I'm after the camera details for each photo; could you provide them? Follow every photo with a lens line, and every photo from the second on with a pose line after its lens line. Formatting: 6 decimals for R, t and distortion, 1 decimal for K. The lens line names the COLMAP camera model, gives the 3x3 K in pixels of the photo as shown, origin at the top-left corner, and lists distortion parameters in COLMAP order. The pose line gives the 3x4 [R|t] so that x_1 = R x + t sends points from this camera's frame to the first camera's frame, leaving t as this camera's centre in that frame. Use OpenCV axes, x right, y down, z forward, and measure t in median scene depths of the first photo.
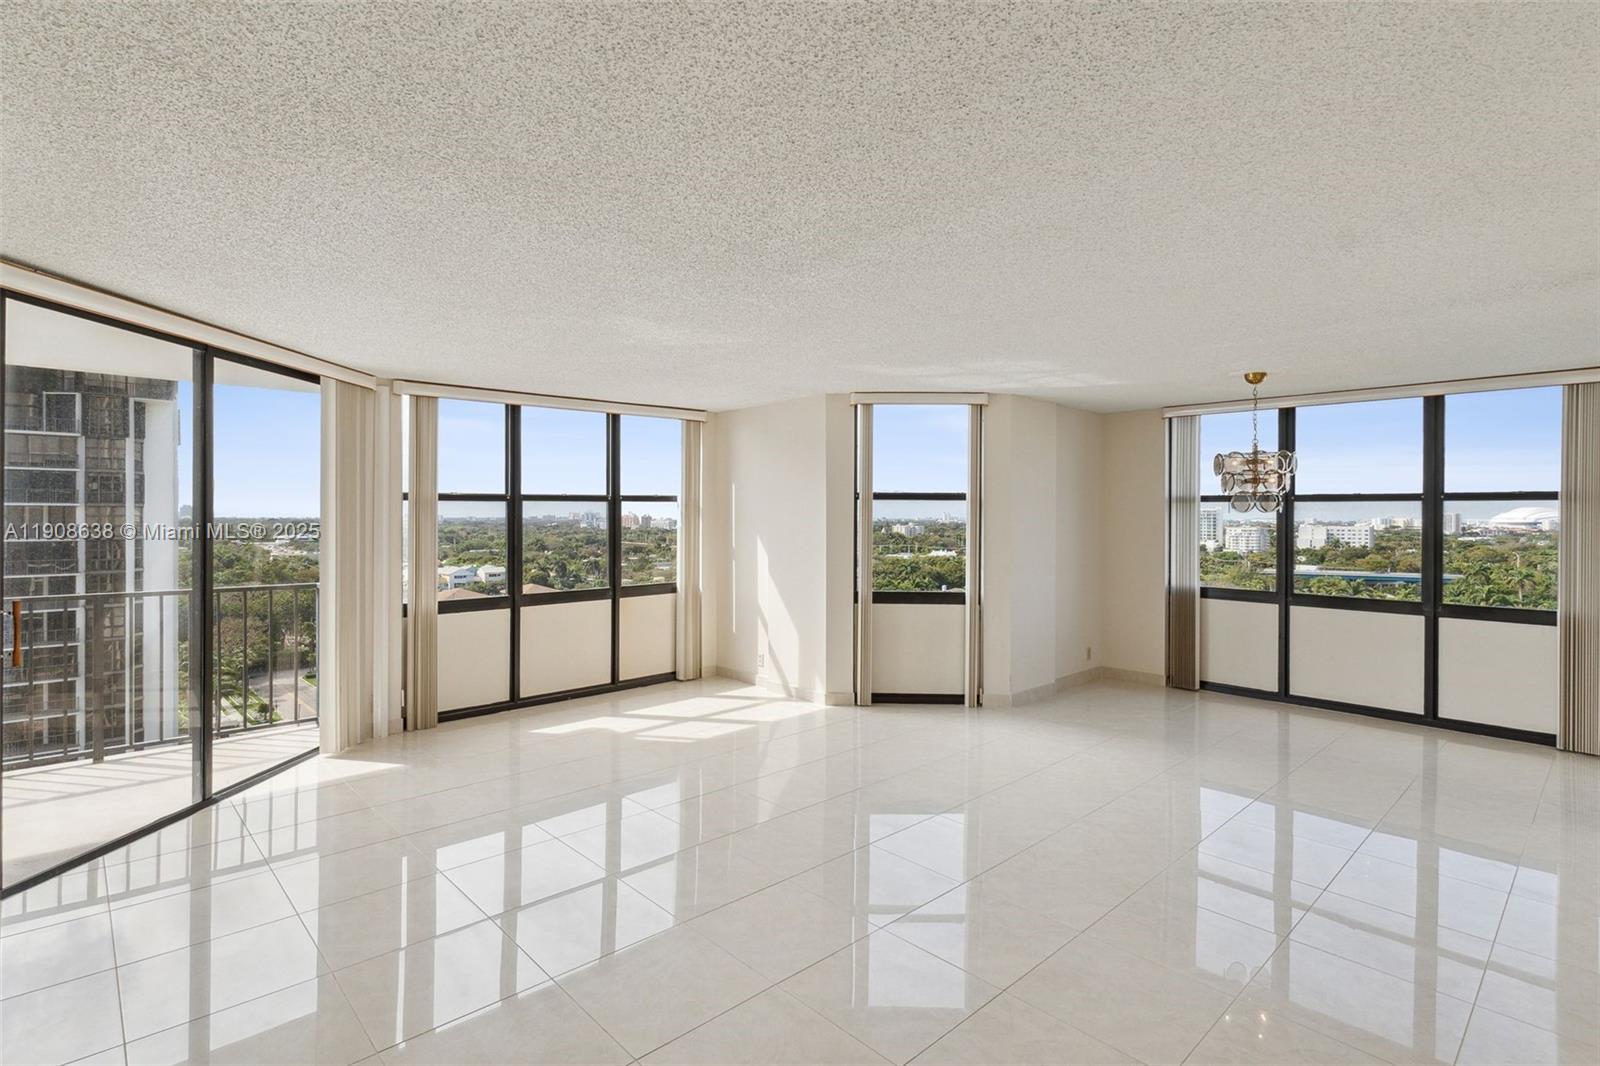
lens RADIAL K [[778.9, 0, 799.3], [0, 778.9, 517.5], [0, 0, 1]] dist [0.001339, 0.000490]
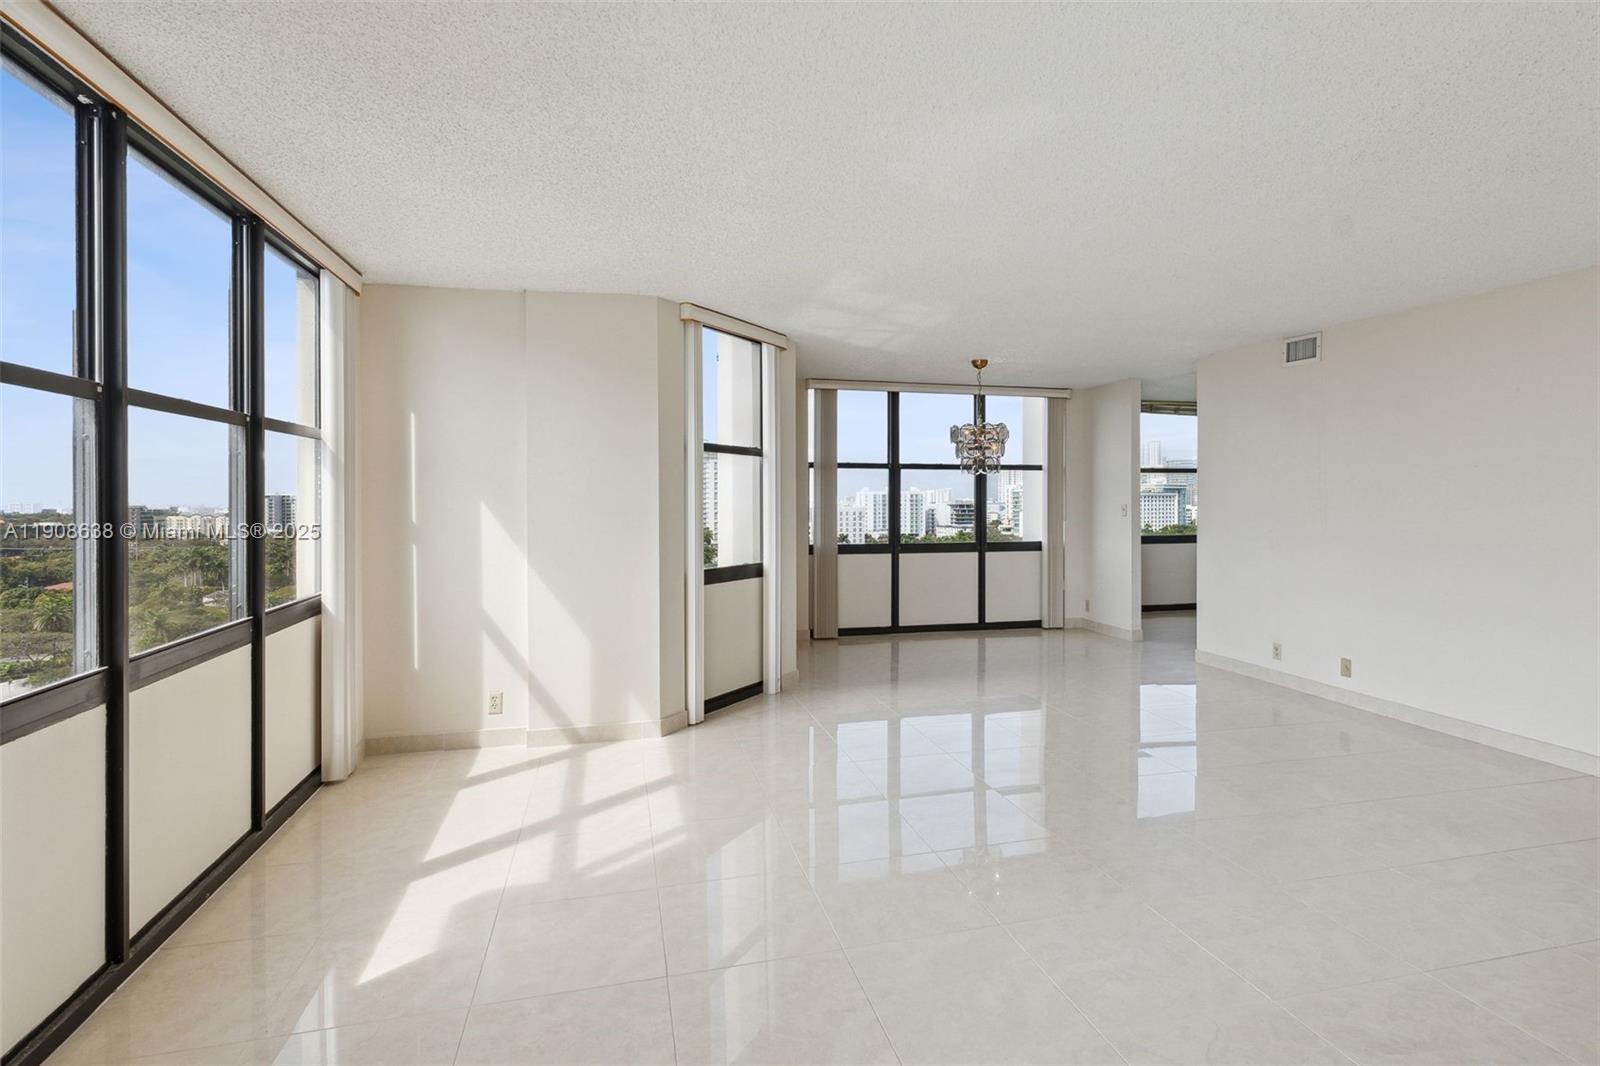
lens RADIAL K [[778.9, 0, 799.3], [0, 778.9, 517.5], [0, 0, 1]] dist [0.001339, 0.000490]
pose [[0.490314, -0.025413, 0.871175, -0.517469], [0.008971, 0.999669, 0.024112, 0.024497], [-0.871500, -0.004007, 0.490379, 0.535992]]
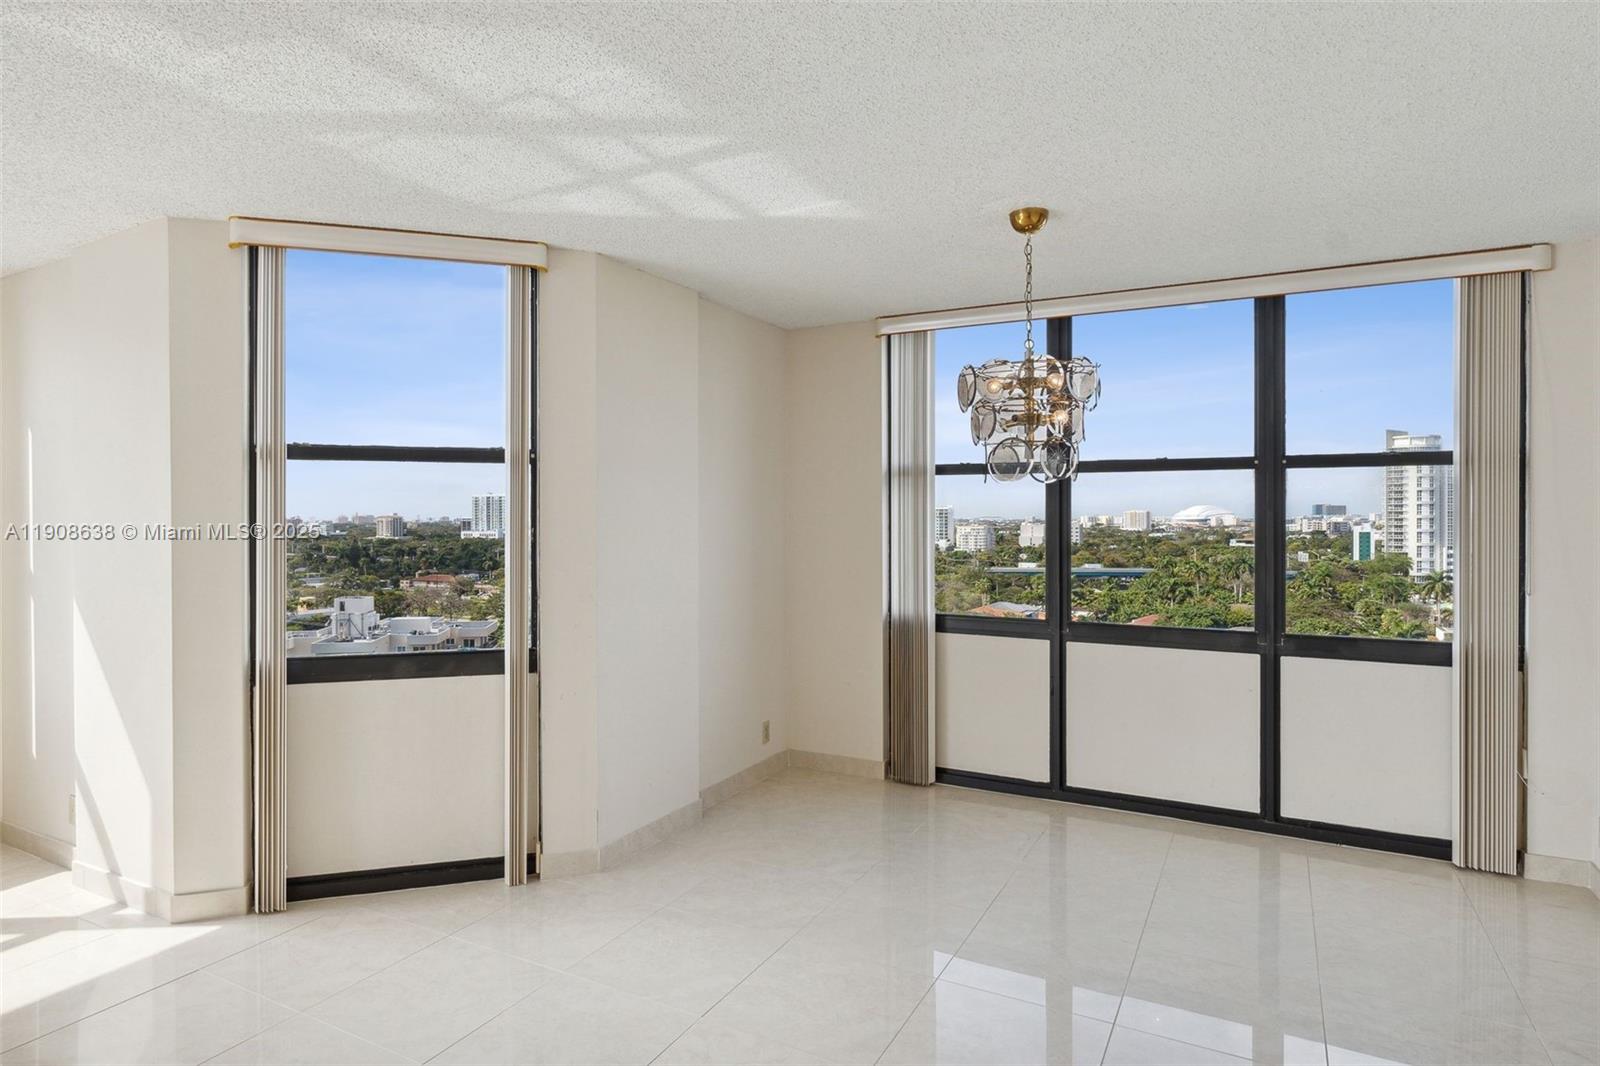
lens RADIAL K [[881.1, 0, 790.8], [0, 881.1, 523.3], [0, 0, 1]] dist [-0.014236, 0.000119]
pose [[0.950736, -0.008360, 0.309889, 0.209487], [0.006649, 0.999956, 0.006578, 0.013676], [-0.309930, -0.004194, 0.950750, 0.409675]]
